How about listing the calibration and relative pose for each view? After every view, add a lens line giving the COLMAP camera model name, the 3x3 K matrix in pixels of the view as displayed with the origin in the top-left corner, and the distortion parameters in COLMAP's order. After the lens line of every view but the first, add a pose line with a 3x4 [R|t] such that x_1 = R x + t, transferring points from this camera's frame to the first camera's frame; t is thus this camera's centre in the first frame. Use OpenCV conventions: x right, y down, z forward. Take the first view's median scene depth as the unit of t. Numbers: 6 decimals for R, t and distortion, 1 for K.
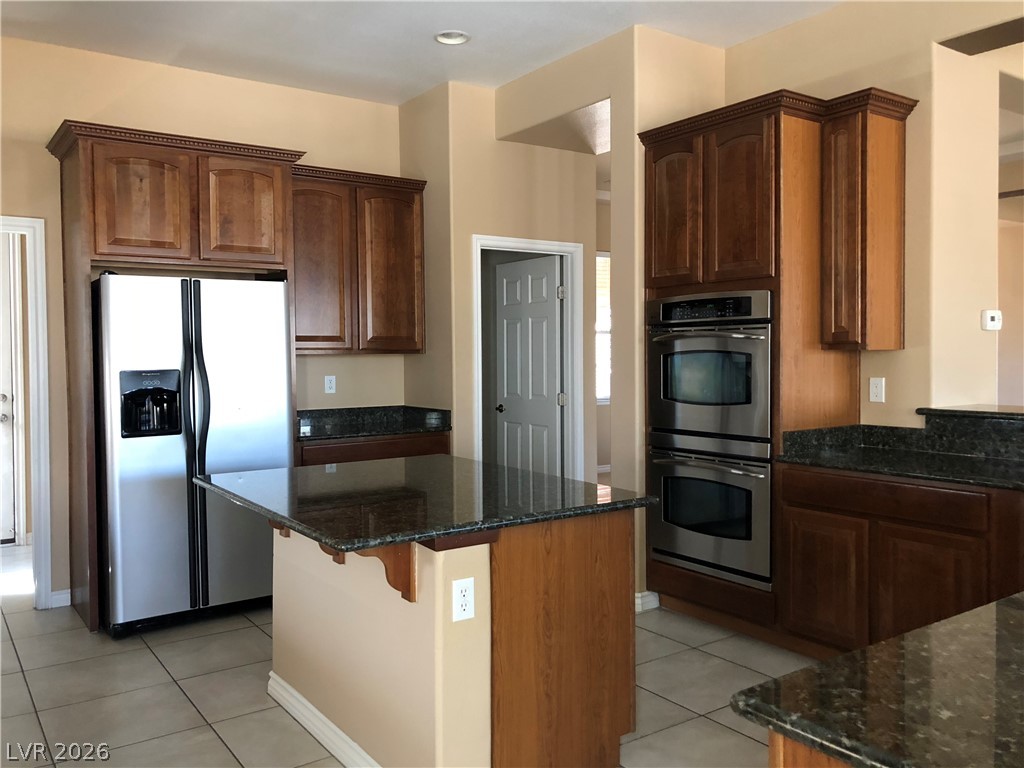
lens RADIAL K [[836.6, 0, 516.6], [0, 836.6, 380.4], [0, 0, 1]] dist [0.021074, -0.010099]
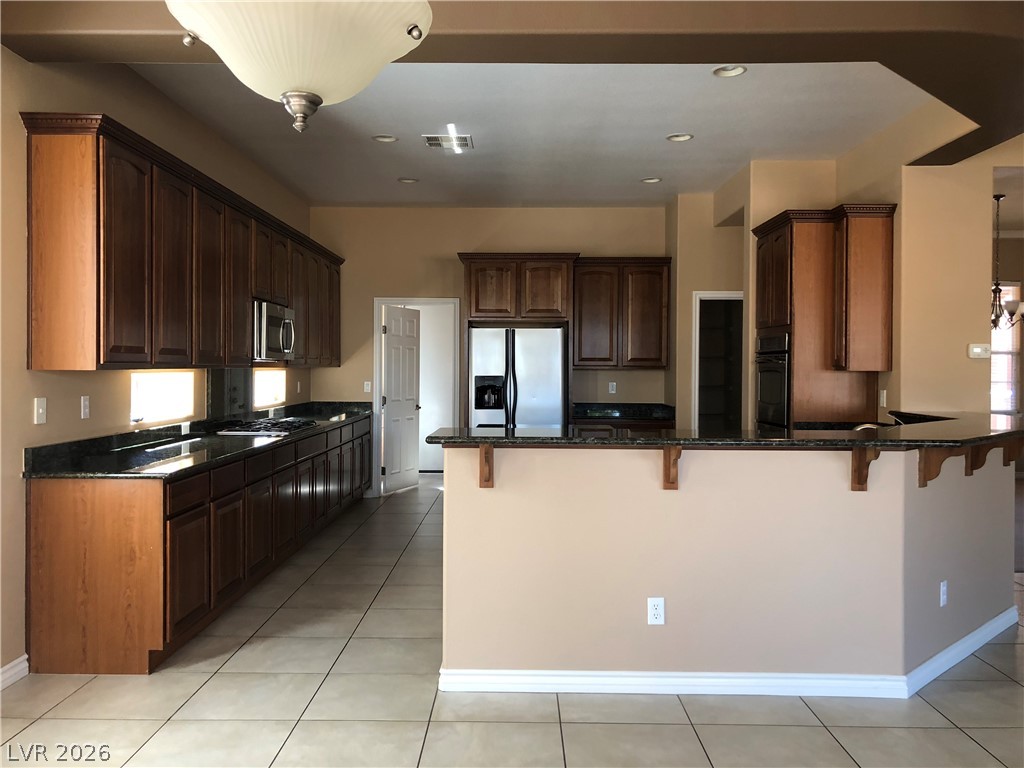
lens RADIAL K [[836.6, 0, 510.8], [0, 836.6, 375.3], [0, 0, 1]] dist [0.021074, -0.010099]
pose [[0.807929, 0.017688, -0.589014, 0.696671], [-0.029781, 0.999498, -0.010834, 0.005538], [0.588526, 0.026294, 0.808050, -0.507706]]
